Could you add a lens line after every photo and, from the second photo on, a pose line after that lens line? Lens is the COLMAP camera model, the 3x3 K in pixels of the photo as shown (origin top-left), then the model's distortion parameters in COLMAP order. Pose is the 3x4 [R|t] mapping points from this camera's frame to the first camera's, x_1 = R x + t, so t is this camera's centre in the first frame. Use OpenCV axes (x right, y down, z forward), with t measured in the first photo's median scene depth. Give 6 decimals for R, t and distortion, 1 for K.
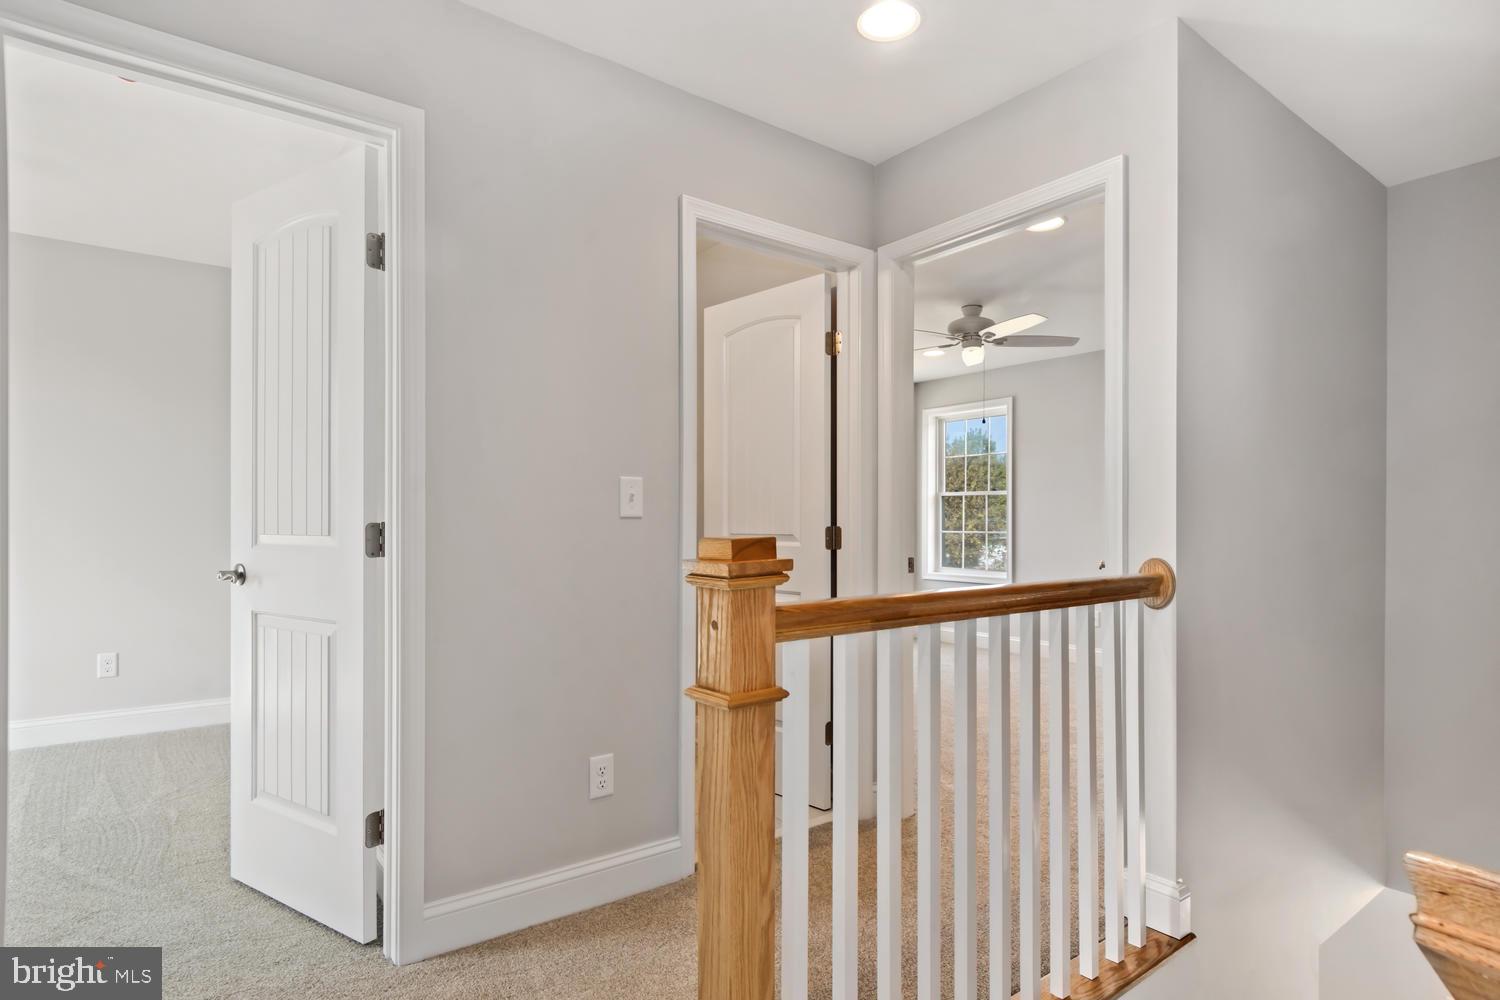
lens RADIAL K [[801.4, 0, 749.7], [0, 801.4, 505.7], [0, 0, 1]] dist [0.002787, 0.000478]
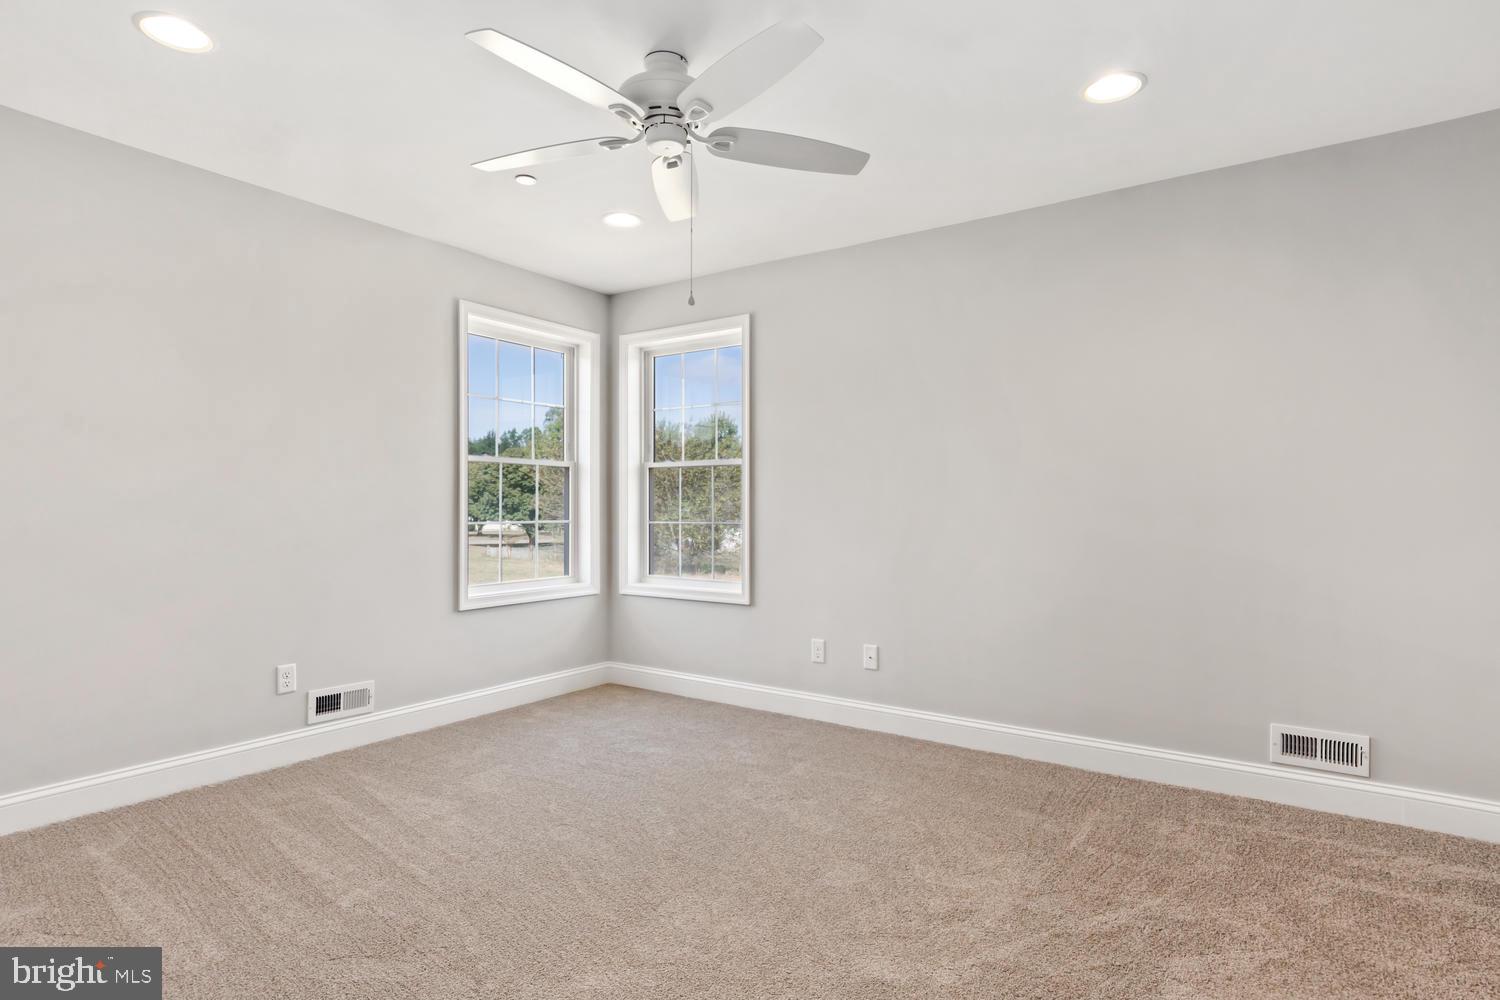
lens RADIAL K [[801.4, 0, 749.2], [0, 801.4, 498.3], [0, 0, 1]] dist [0.002787, 0.000478]
pose [[0.951804, -0.003811, 0.306683, 0.117445], [0.000509, 0.999941, 0.010847, 0.006386], [-0.306706, -0.010168, 0.951750, 0.349883]]
